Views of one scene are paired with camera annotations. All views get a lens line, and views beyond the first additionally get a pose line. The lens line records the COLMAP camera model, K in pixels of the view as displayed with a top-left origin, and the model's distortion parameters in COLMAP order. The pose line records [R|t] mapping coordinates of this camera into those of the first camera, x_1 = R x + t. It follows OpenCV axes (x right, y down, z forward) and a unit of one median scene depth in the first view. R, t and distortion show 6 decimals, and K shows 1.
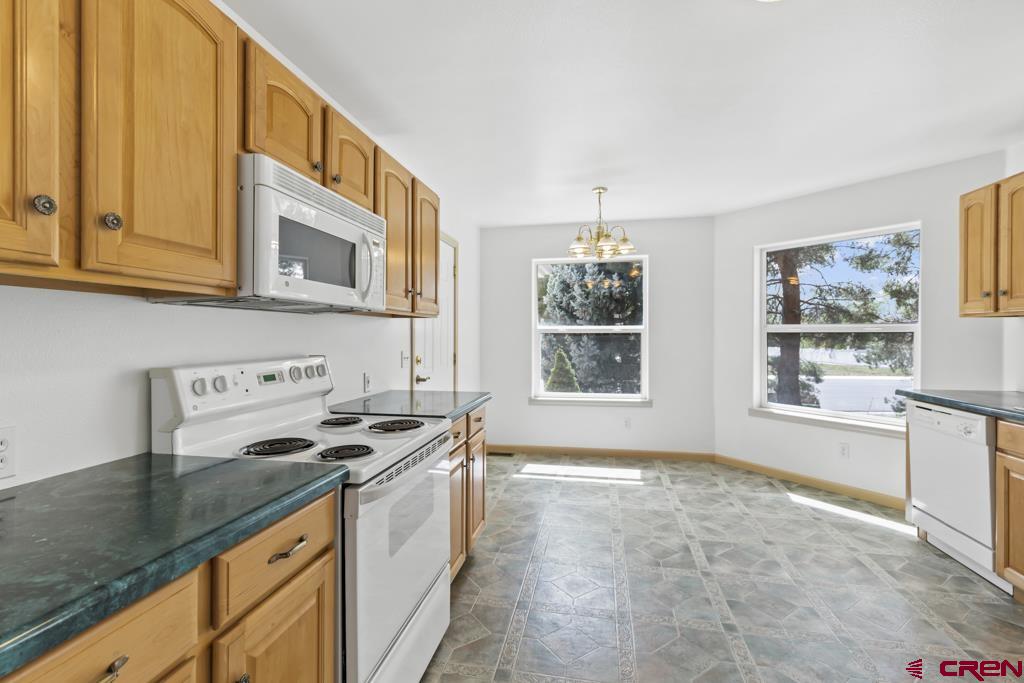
lens RADIAL K [[466.5, 0, 508.6], [0, 466.5, 338.2], [0, 0, 1]] dist [0.004906, 0.000157]
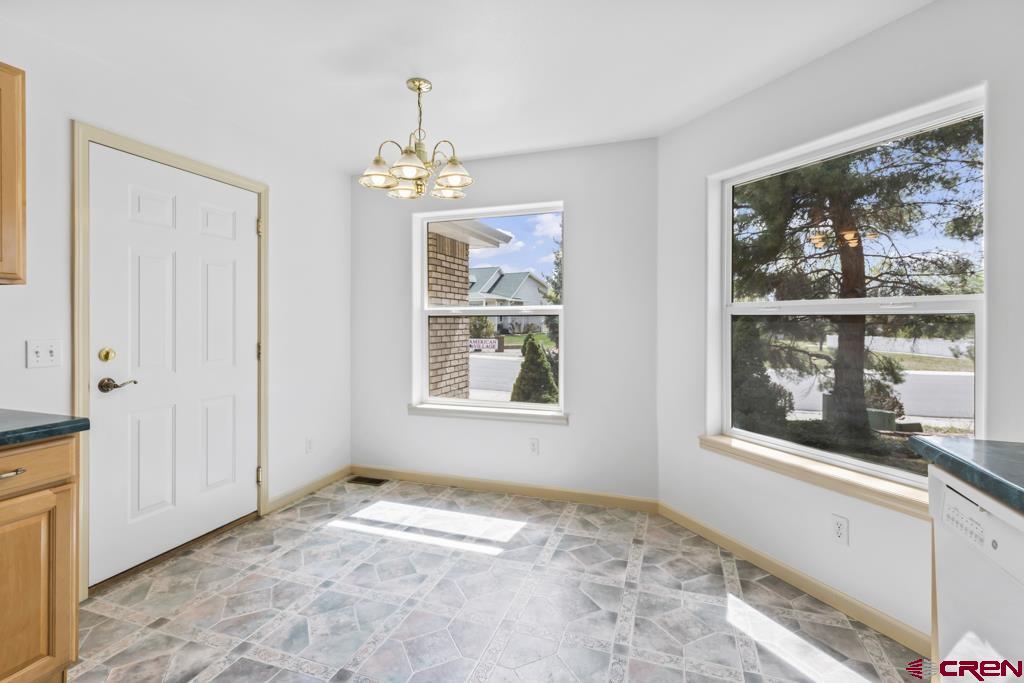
lens RADIAL K [[466.5, 0, 515.2], [0, 466.5, 322.2], [0, 0, 1]] dist [0.004906, 0.000157]
pose [[0.989981, 0.003041, -0.141171, 0.411852], [-0.003866, 0.999977, -0.005565, 0.003032], [0.141151, 0.006055, 0.989970, 0.398623]]
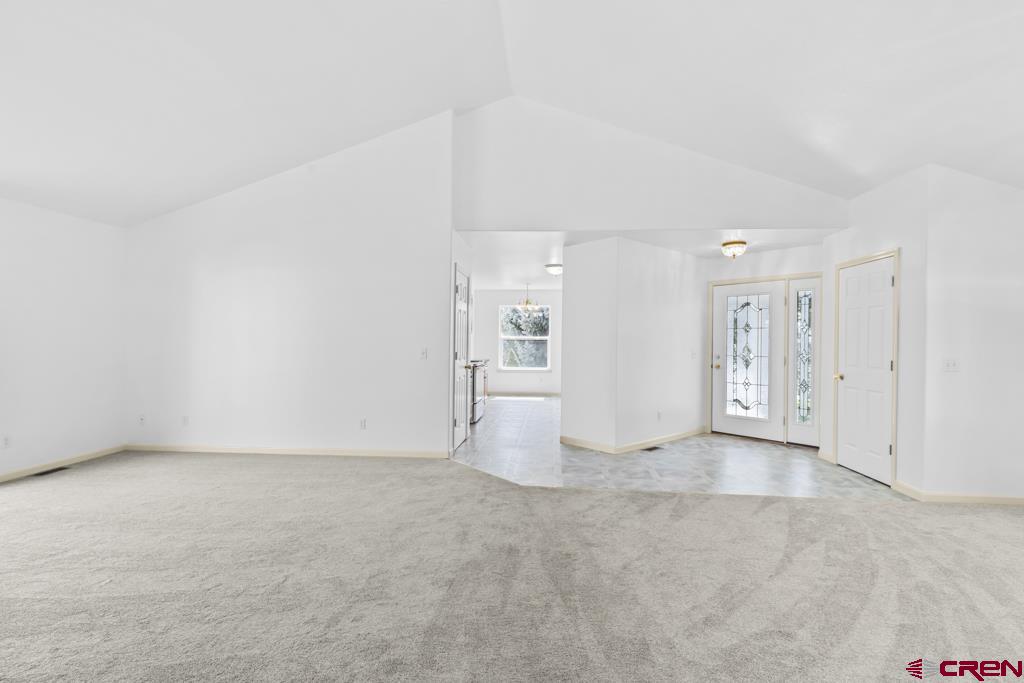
lens RADIAL K [[466.5, 0, 511.8], [0, 466.5, 341.5], [0, 0, 1]] dist [0.004906, 0.000157]
pose [[0.993540, 0.009301, 0.113098, -0.185611], [-0.008852, 0.999951, -0.004466, 0.008813], [-0.113134, 0.003436, 0.993574, -1.581317]]
